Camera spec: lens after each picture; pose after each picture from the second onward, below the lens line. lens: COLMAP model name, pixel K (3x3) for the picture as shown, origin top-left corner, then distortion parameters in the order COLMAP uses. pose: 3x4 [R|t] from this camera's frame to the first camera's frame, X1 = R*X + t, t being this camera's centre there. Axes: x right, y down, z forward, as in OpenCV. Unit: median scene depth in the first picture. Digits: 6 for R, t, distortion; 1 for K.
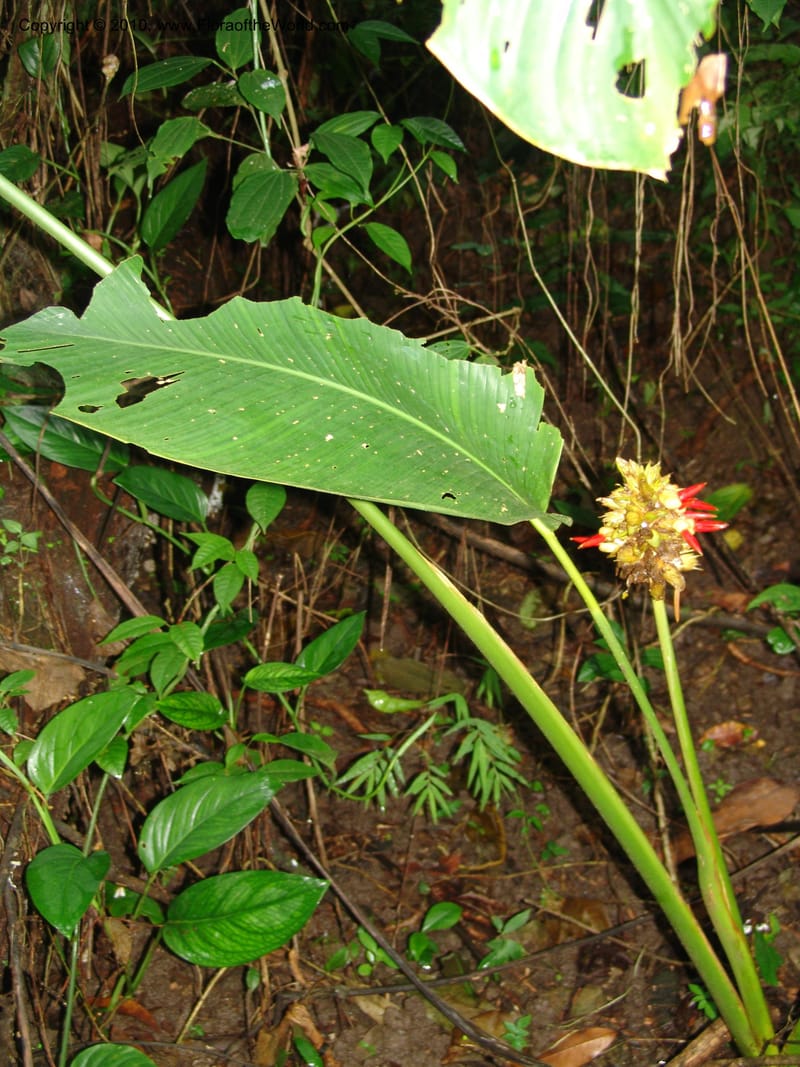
lens RADIAL K [[1384.6, 0, 400.0], [0, 1384.6, 533.5], [0, 0, 1]] dist [0.016597, 0.095567]
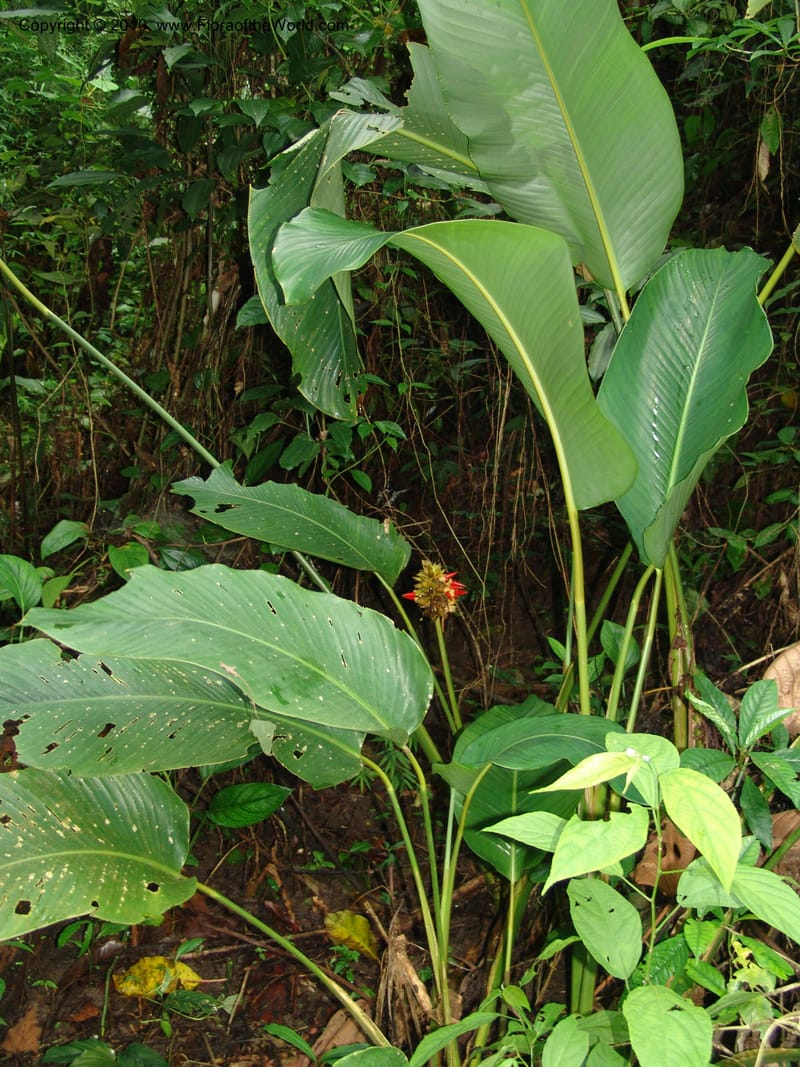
lens RADIAL K [[1384.6, 0, 400.0], [0, 1384.6, 533.5], [0, 0, 1]] dist [0.016597, 0.095567]
pose [[0.992648, 0.079166, -0.091559, 0.322899], [-0.097926, 0.969871, -0.223073, 0.418452], [0.071141, 0.230399, 0.970492, -1.251516]]
